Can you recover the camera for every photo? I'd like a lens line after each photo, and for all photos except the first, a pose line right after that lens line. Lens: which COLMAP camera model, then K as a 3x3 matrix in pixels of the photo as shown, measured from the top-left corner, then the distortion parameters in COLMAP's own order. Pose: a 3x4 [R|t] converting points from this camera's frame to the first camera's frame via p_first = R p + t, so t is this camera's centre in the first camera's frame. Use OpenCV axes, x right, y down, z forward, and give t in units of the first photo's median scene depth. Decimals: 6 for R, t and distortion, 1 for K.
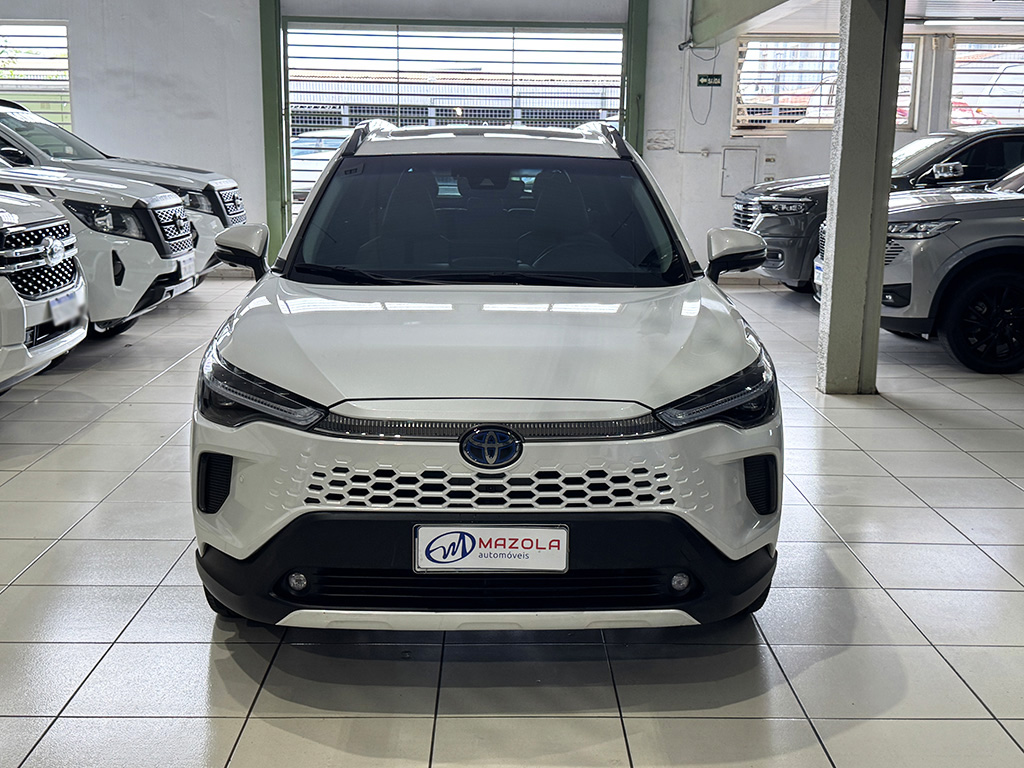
lens RADIAL K [[1254.1, 0, 511.5], [0, 1254.1, 393.5], [0, 0, 1]] dist [0.092978, 0.000000]
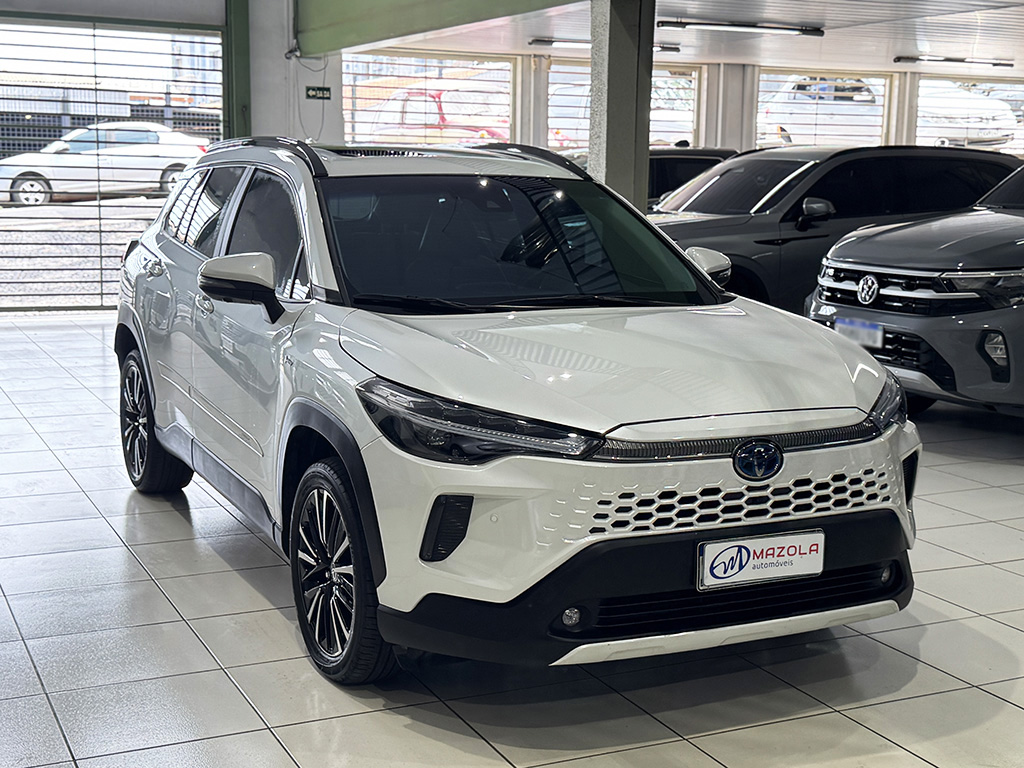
lens RADIAL K [[1429.0, 0, 516.2], [0, 1429.0, 383.6], [0, 0, 1]] dist [0.102384, 0.000000]
pose [[0.908058, -0.059488, 0.414598, -0.672050], [0.075939, 0.996840, -0.023292, -0.007467], [-0.411902, 0.052634, 0.909707, 0.006230]]
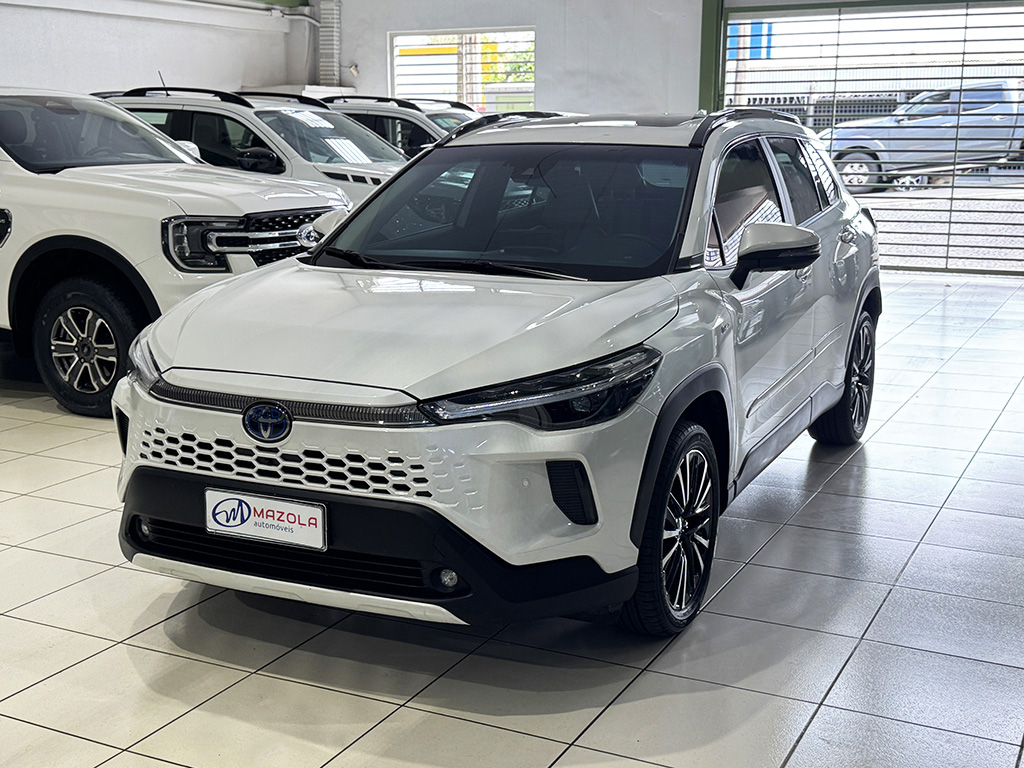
lens RADIAL K [[1254.1, 0, 507.0], [0, 1254.1, 384.4], [0, 0, 1]] dist [0.092978, 0.000000]
pose [[0.887957, 0.077525, -0.453346, 0.627395], [-0.078034, 0.996795, 0.017614, -0.022425], [0.453258, 0.019736, 0.891161, 0.150564]]
